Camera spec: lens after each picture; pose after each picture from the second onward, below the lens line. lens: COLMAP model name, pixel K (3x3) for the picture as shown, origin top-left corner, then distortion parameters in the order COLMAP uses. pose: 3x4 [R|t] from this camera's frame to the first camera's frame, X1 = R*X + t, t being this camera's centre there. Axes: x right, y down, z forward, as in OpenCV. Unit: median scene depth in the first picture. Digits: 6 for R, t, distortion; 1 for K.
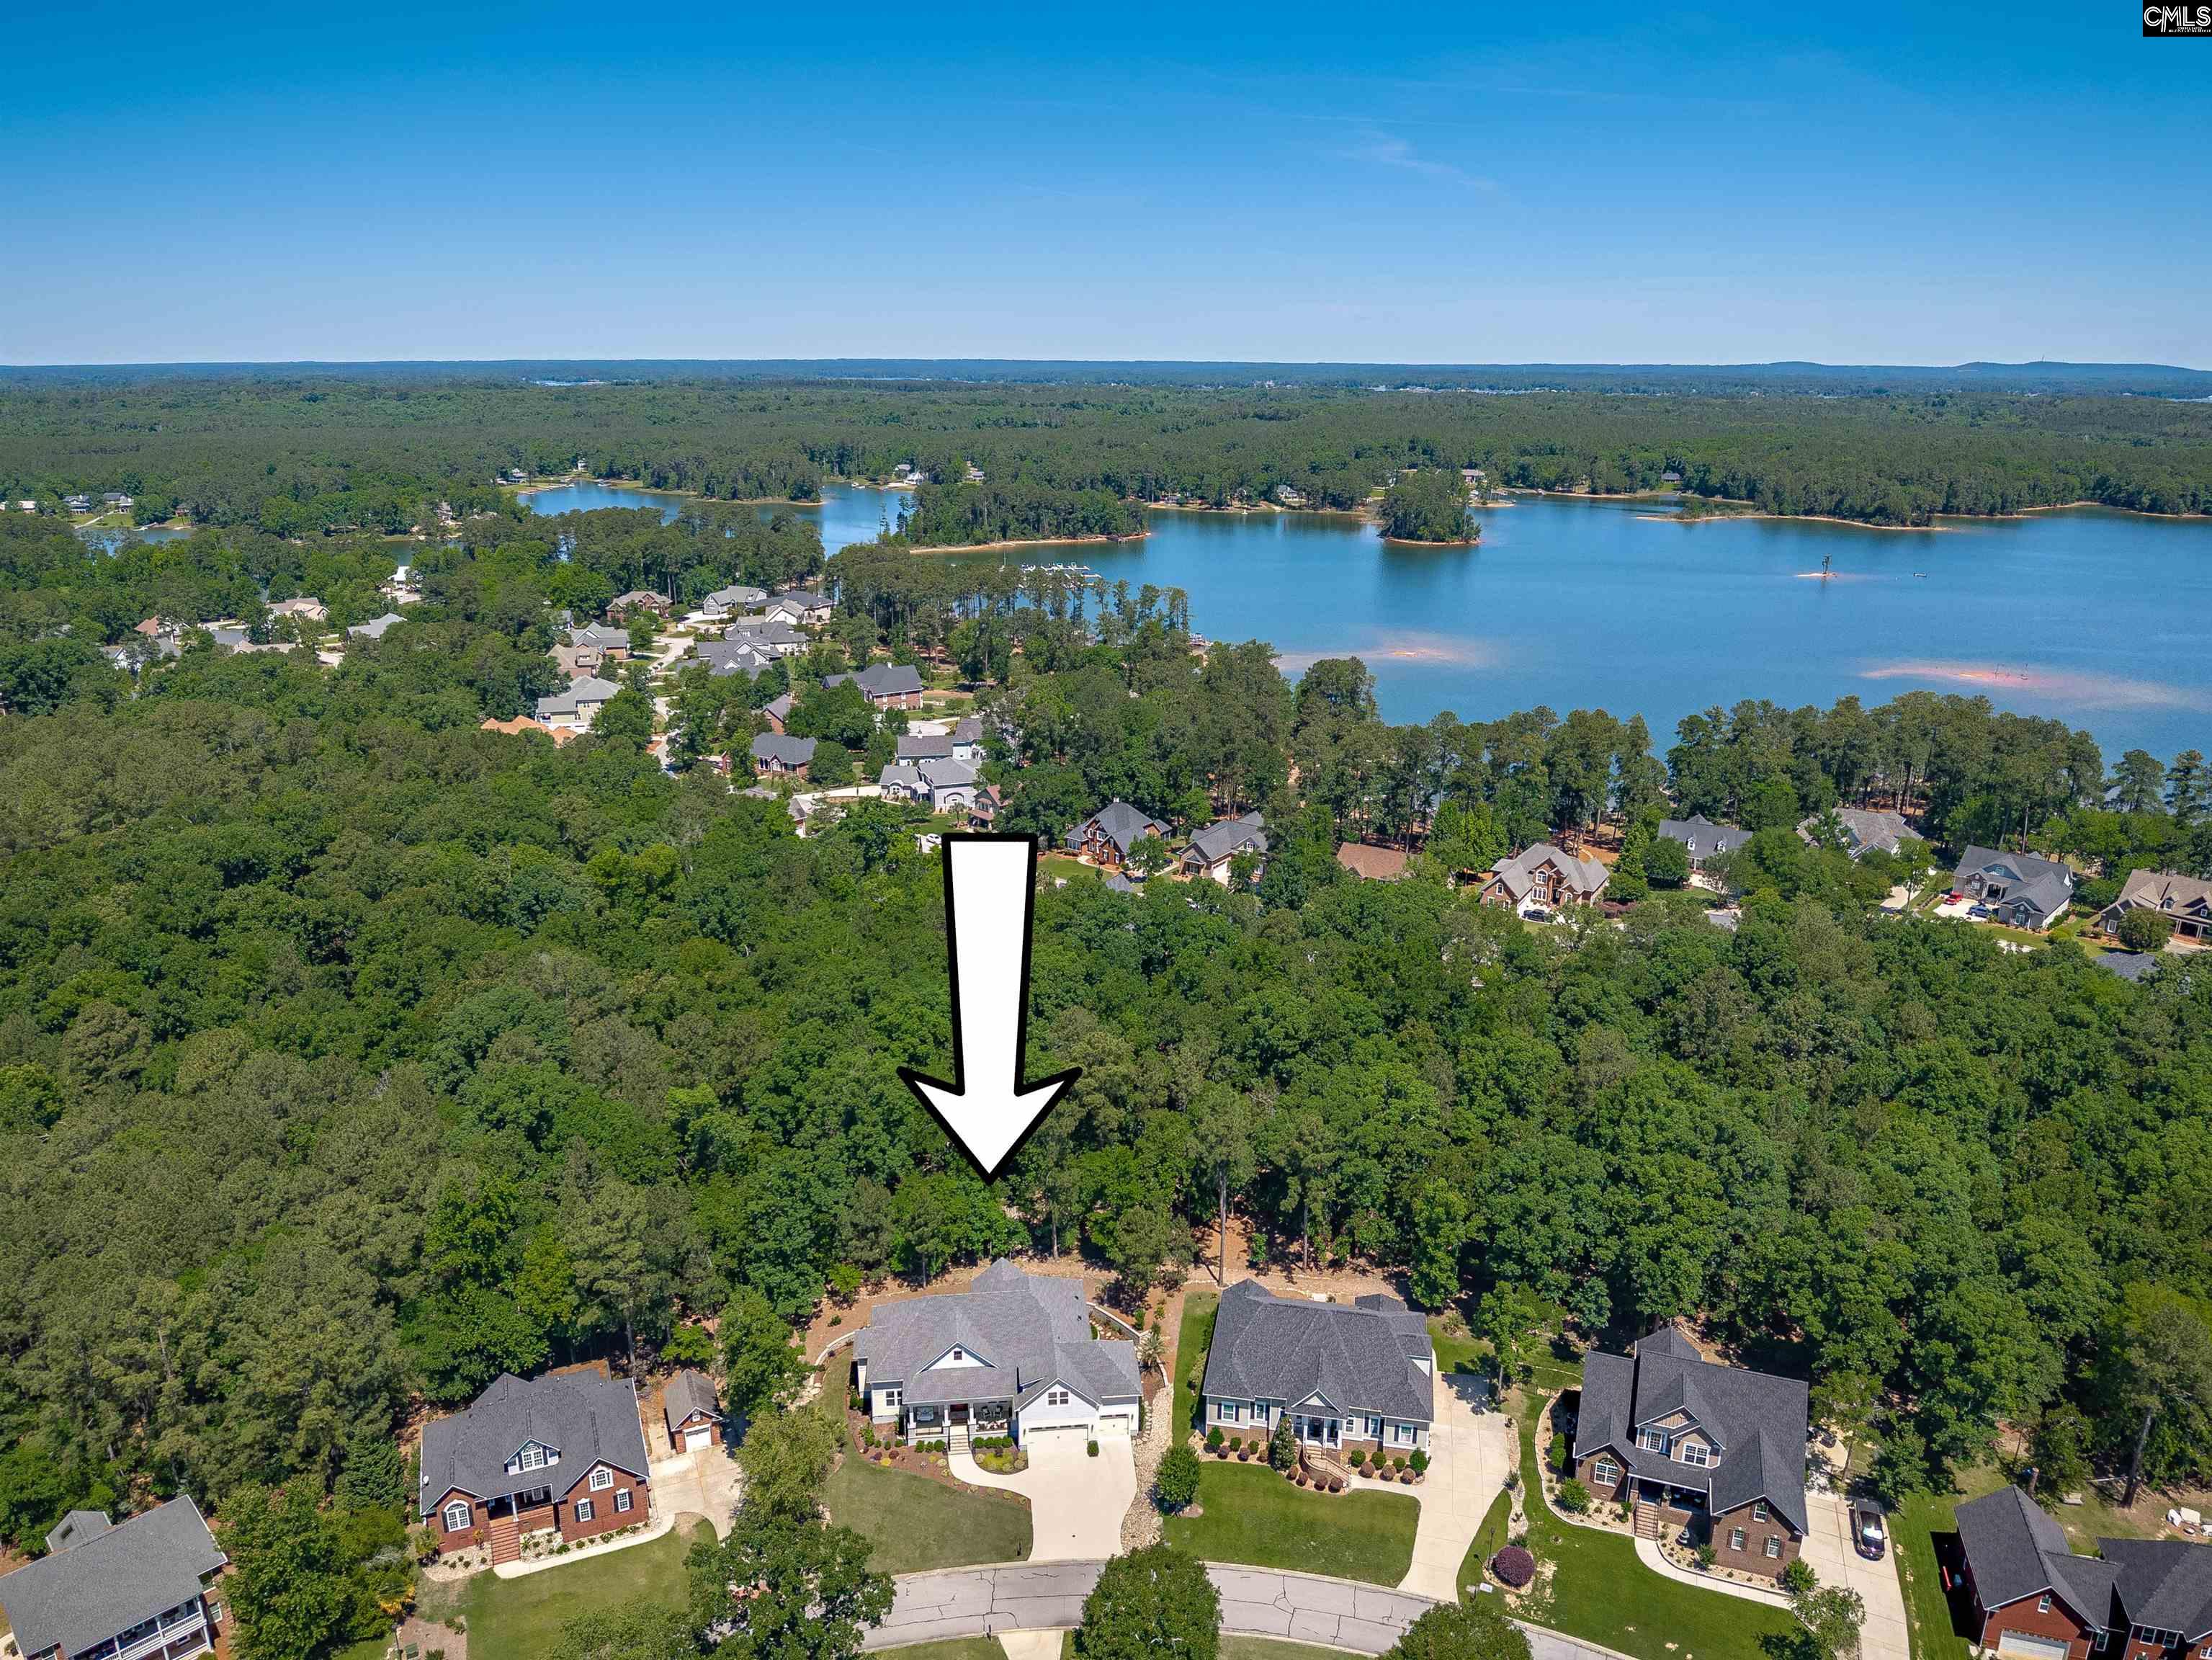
lens RADIAL K [[1563.4, 0, 1106.0], [0, 1563.4, 830.0], [0, 0, 1]] dist [-0.003010, -0.017598]
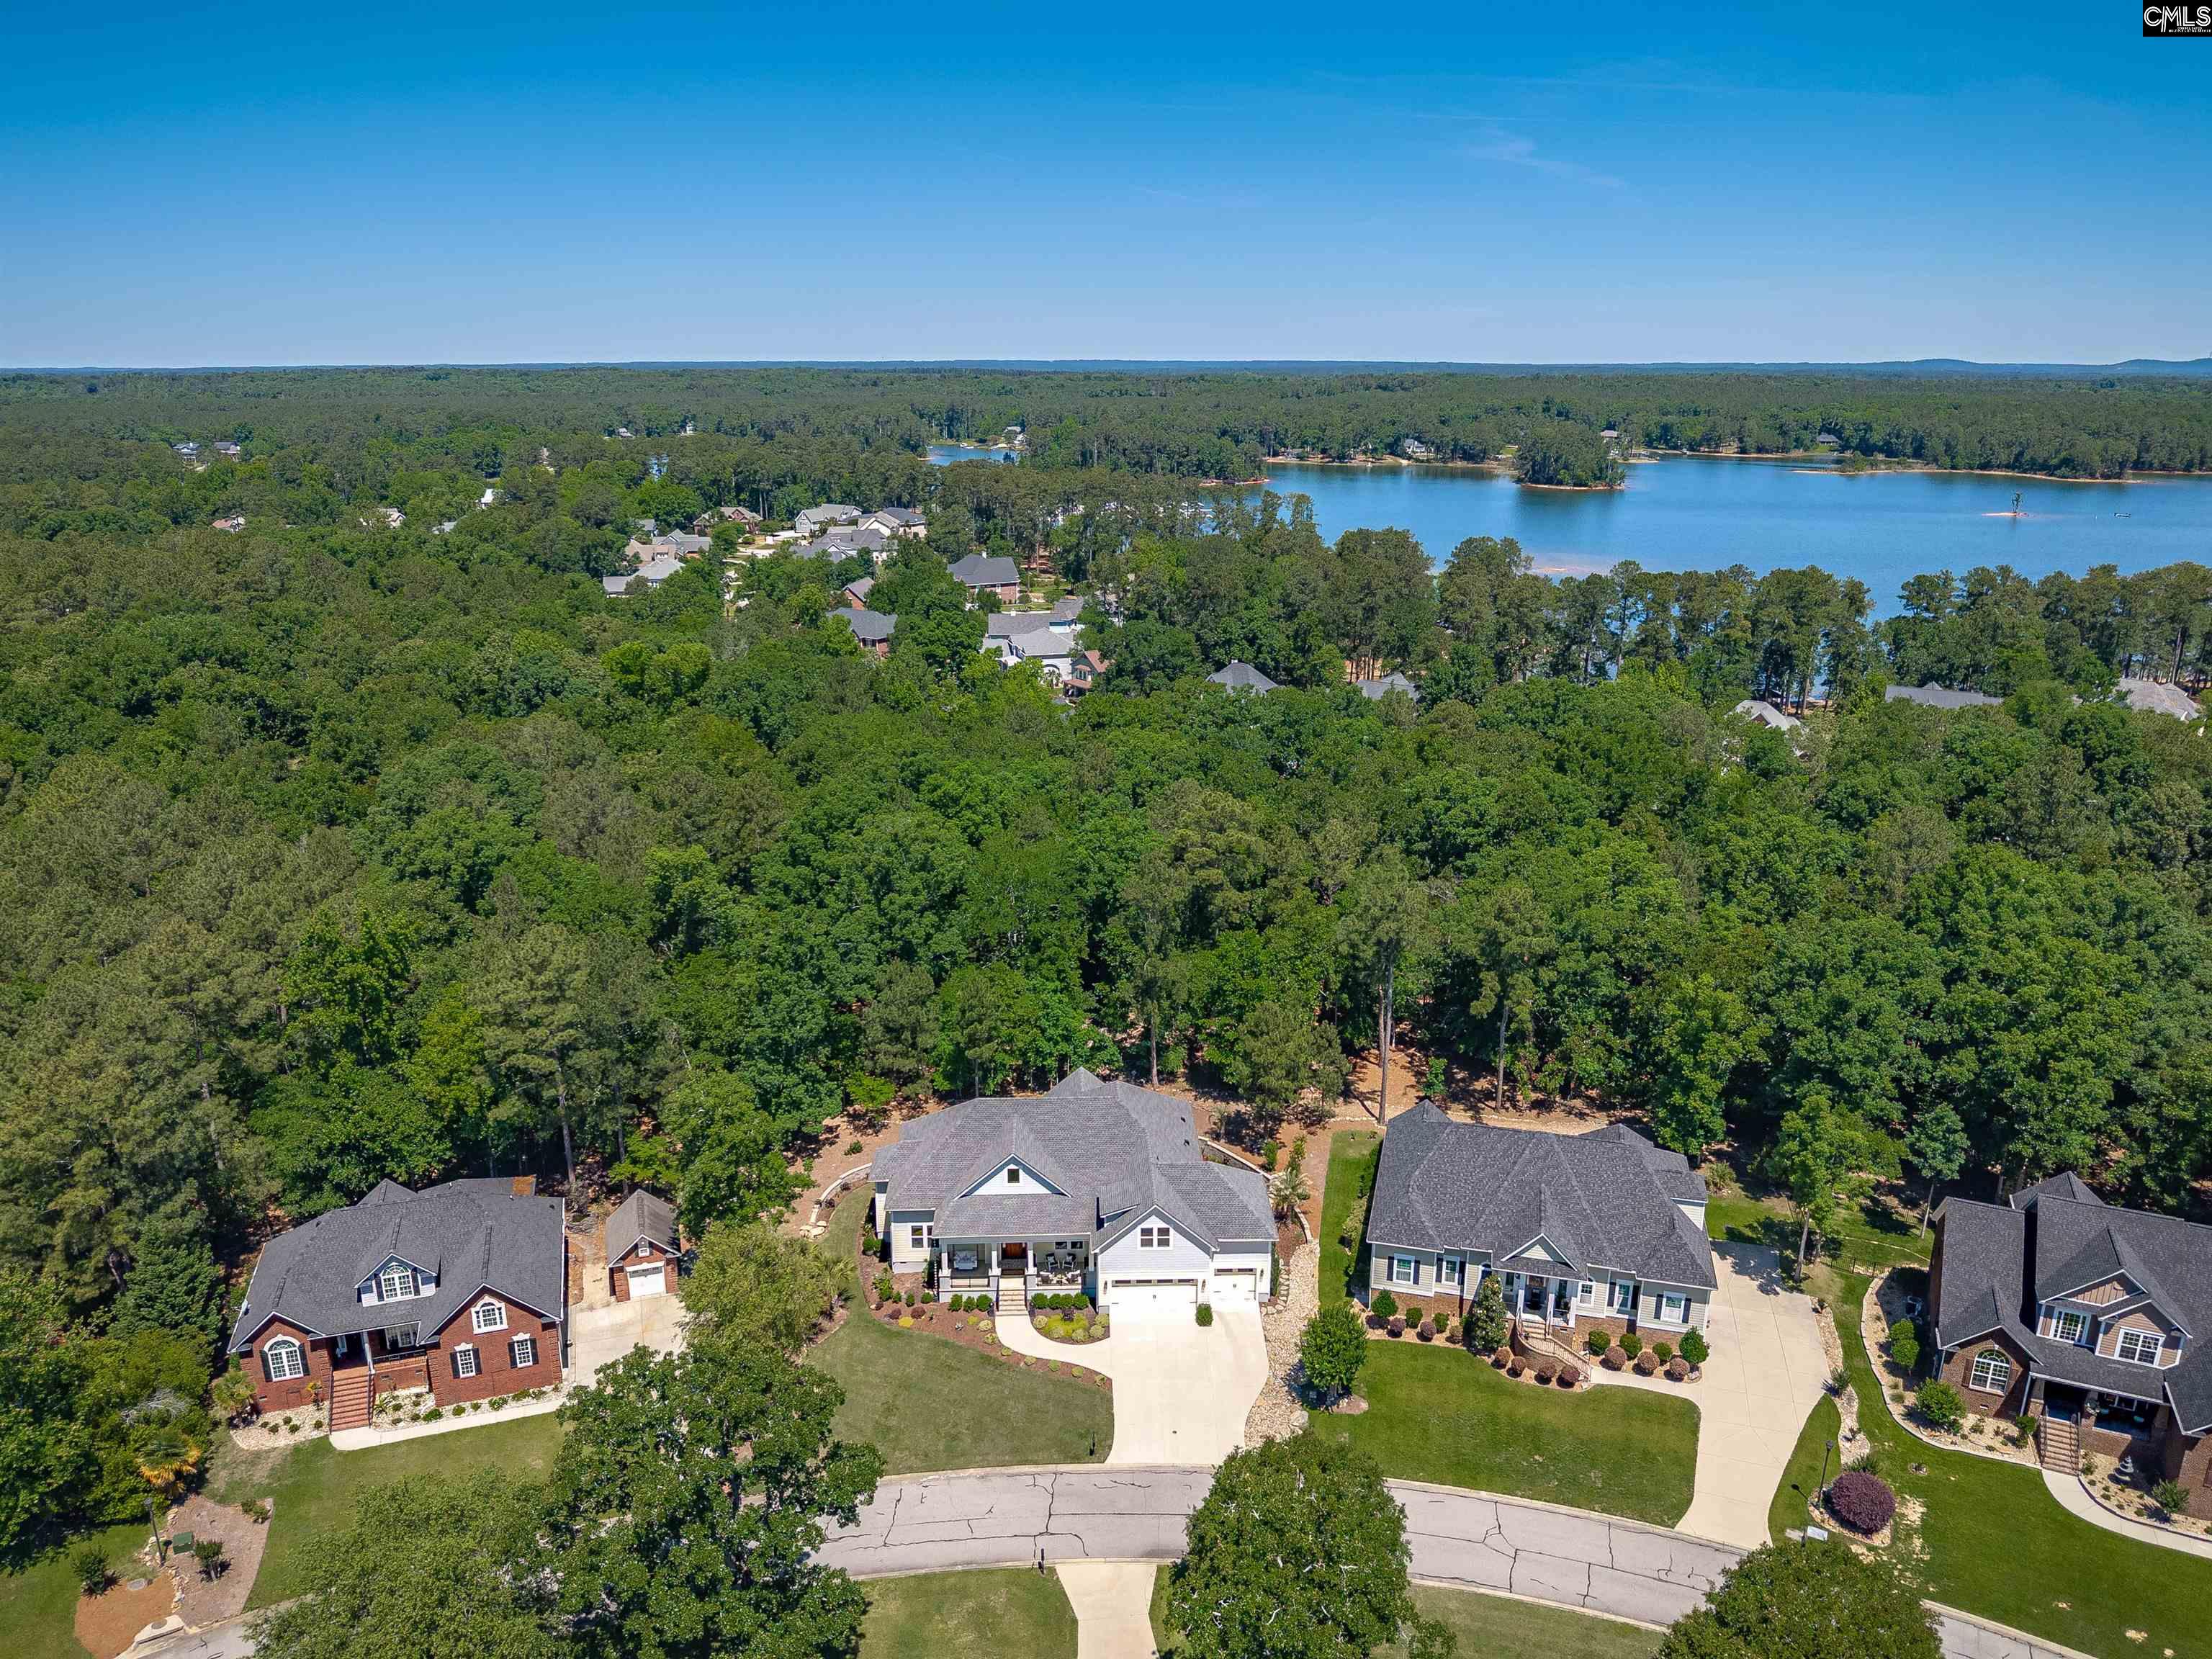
lens RADIAL K [[1563.1, 0, 1106.0], [0, 1563.1, 829.5], [0, 0, 1]] dist [-0.003010, -0.017598]
pose [[0.997467, 0.019430, -0.068426, -0.007845], [-0.019912, 0.999781, -0.006371, 0.170266], [0.068287, 0.007717, 0.997636, 0.280349]]
